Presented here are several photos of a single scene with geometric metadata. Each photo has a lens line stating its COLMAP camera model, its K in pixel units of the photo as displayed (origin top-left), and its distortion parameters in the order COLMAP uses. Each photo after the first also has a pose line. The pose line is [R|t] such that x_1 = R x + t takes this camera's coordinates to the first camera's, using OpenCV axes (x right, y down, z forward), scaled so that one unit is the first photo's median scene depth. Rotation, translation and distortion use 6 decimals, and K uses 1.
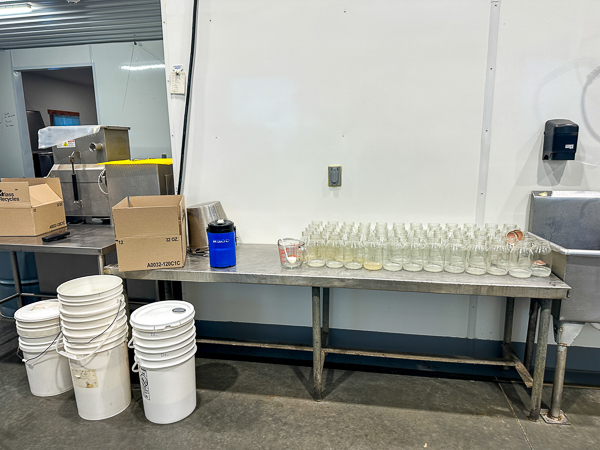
lens RADIAL K [[420.3, 0, 299.8], [0, 420.3, 227.3], [0, 0, 1]] dist [0.002070, -0.005292]
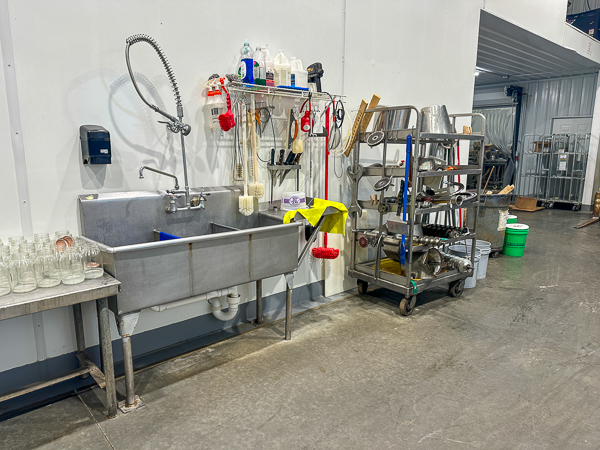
lens RADIAL K [[420.3, 0, 299.7], [0, 420.3, 223.6], [0, 0, 1]] dist [0.002070, -0.005292]
pose [[0.620937, -0.129176, 0.773144, 0.103750], [0.141381, 0.988608, 0.051628, 0.003497], [-0.771005, 0.077251, 0.632126, -0.037985]]
